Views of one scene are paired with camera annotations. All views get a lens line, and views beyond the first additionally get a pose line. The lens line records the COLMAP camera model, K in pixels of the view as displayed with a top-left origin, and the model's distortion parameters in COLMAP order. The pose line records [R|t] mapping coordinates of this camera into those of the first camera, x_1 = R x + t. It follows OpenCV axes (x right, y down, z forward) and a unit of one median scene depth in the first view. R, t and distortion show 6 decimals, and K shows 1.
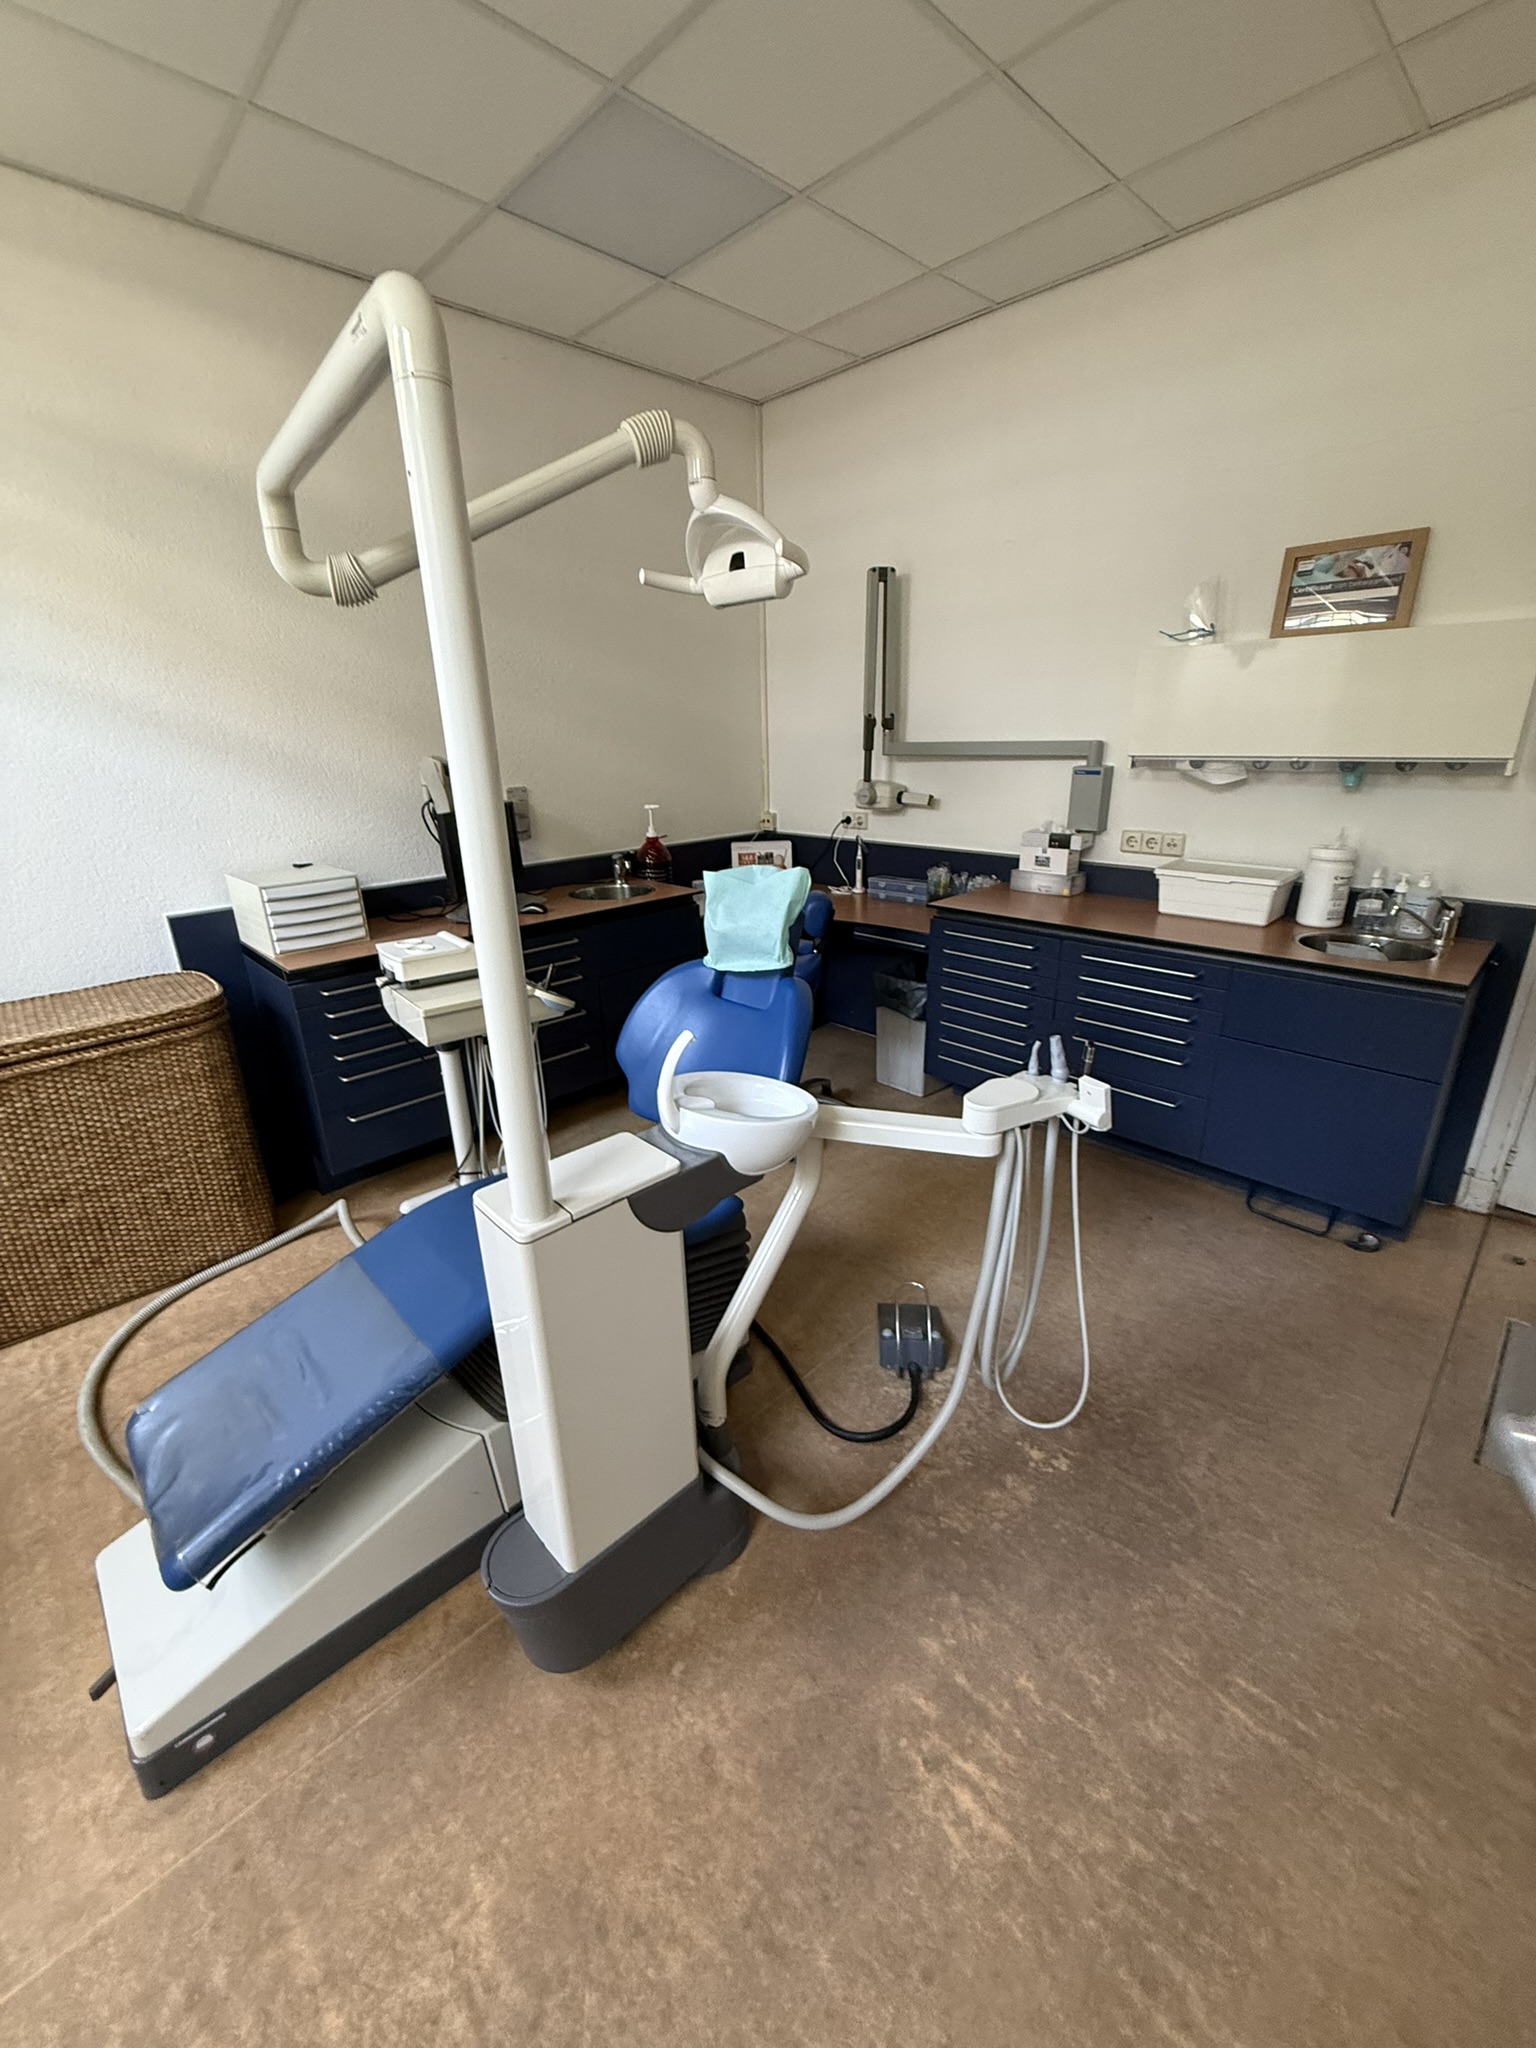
lens RADIAL K [[817.6, 0, 768.5], [0, 817.6, 1020.1], [0, 0, 1]] dist [-0.001539, -0.000100]
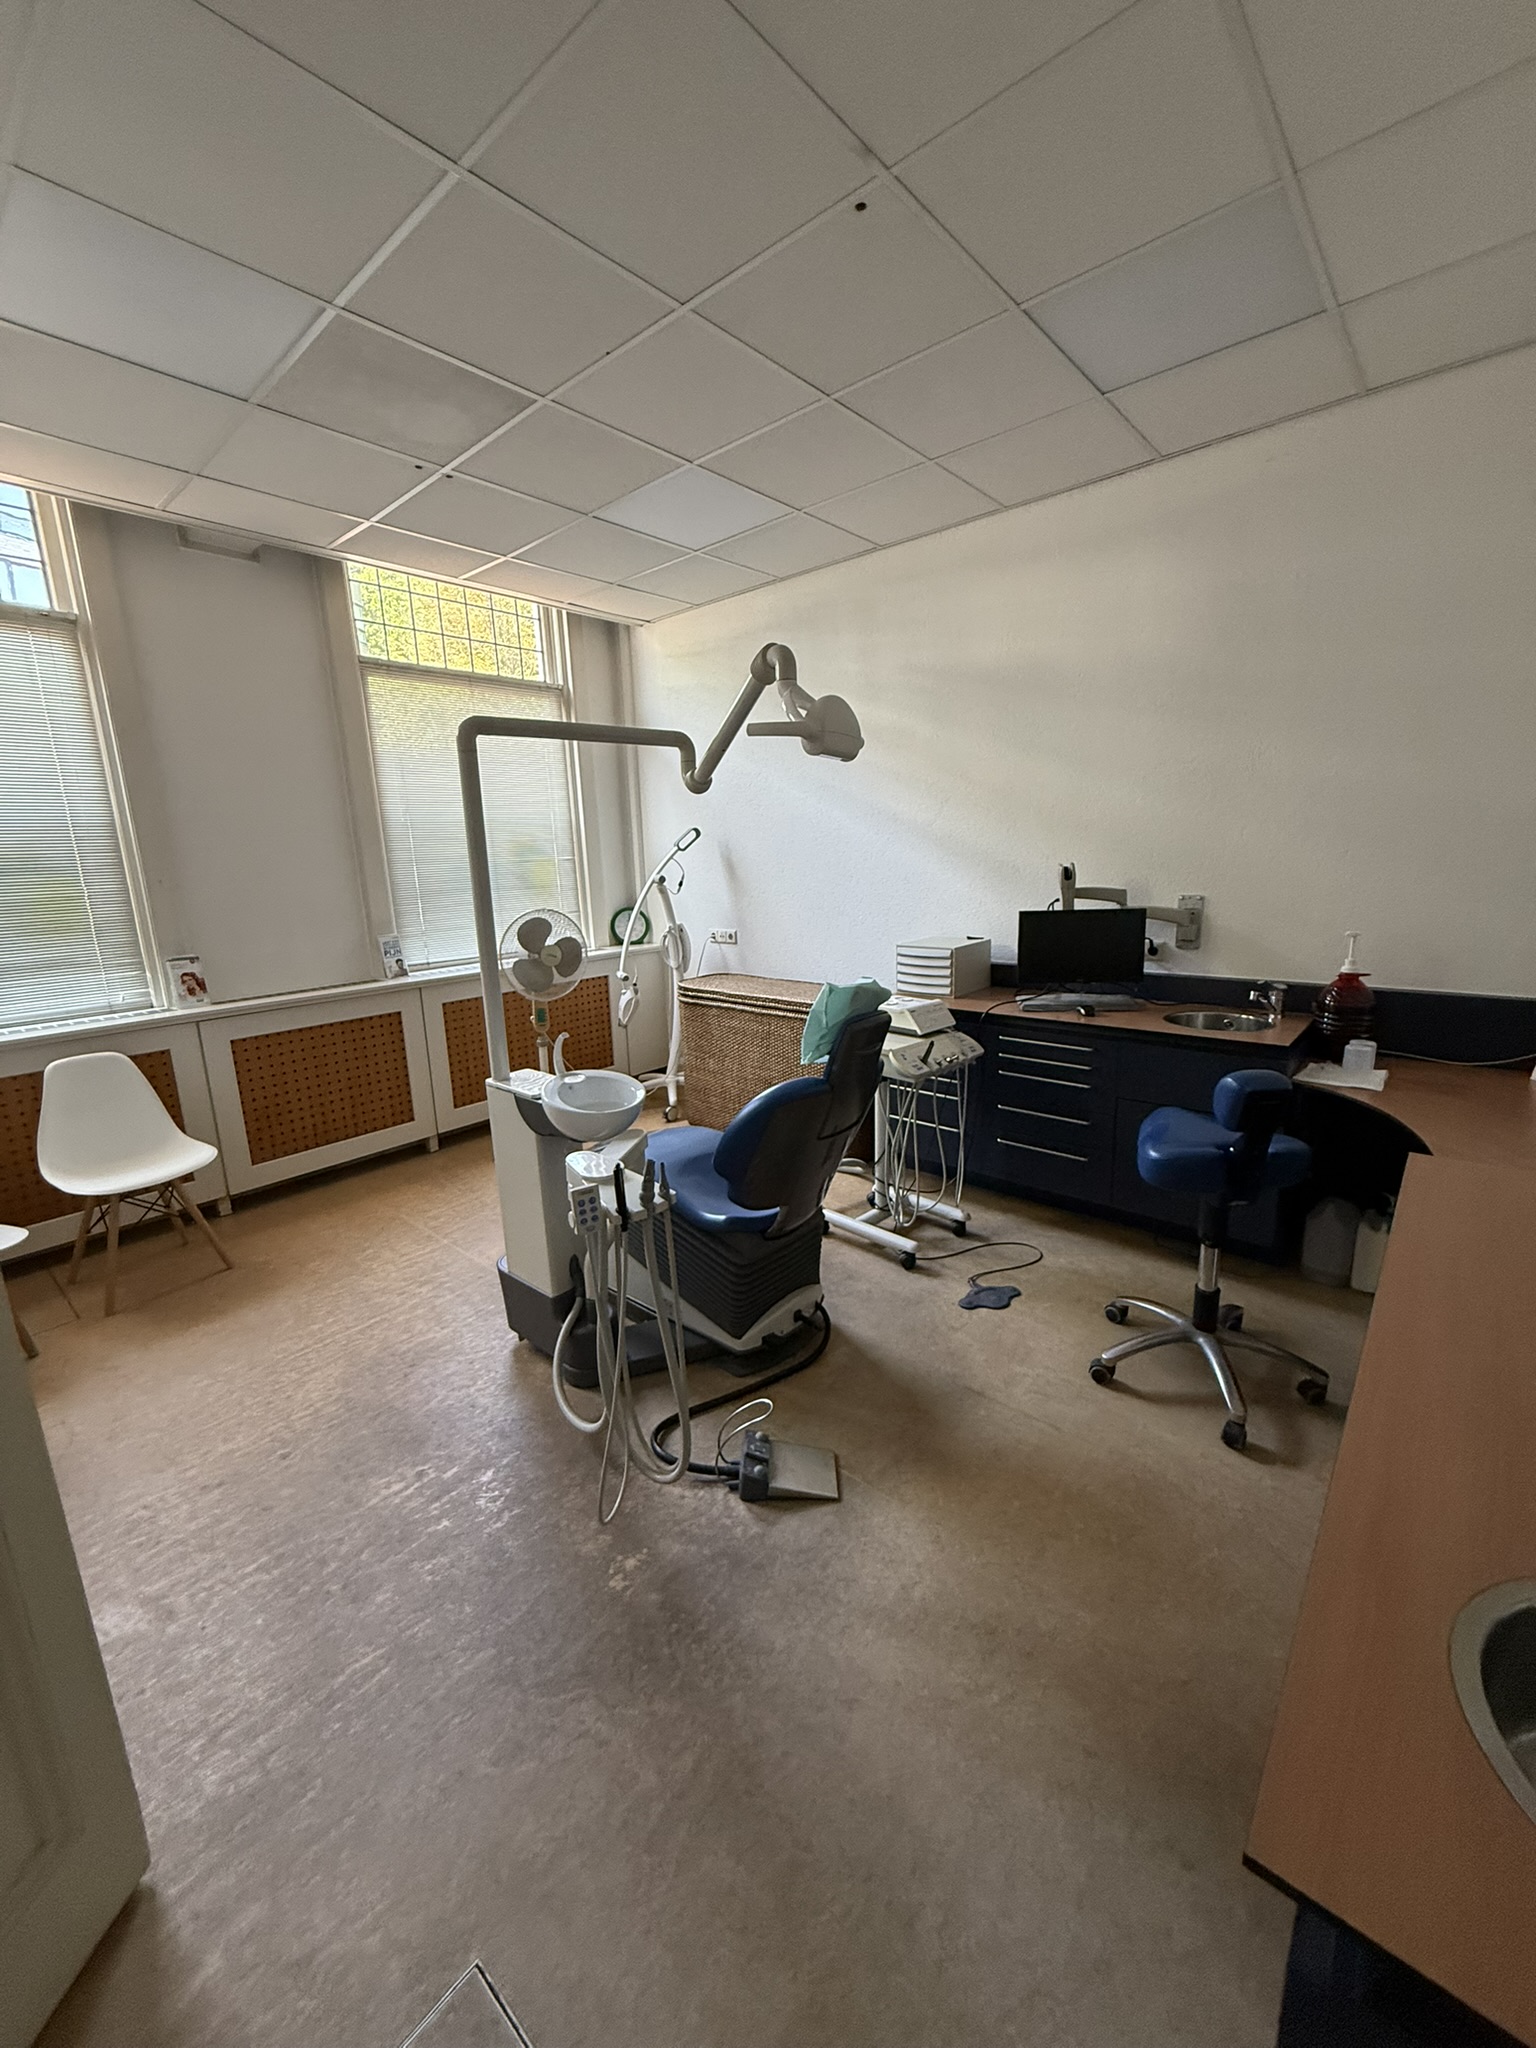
lens RADIAL K [[817.6, 0, 768.5], [0, 817.6, 1020.1], [0, 0, 1]] dist [-0.001539, -0.000100]
pose [[0.081933, 0.226371, -0.970589, 1.567553], [-0.304127, 0.933092, 0.191953, -0.463521], [0.949102, 0.279455, 0.145296, 1.099798]]
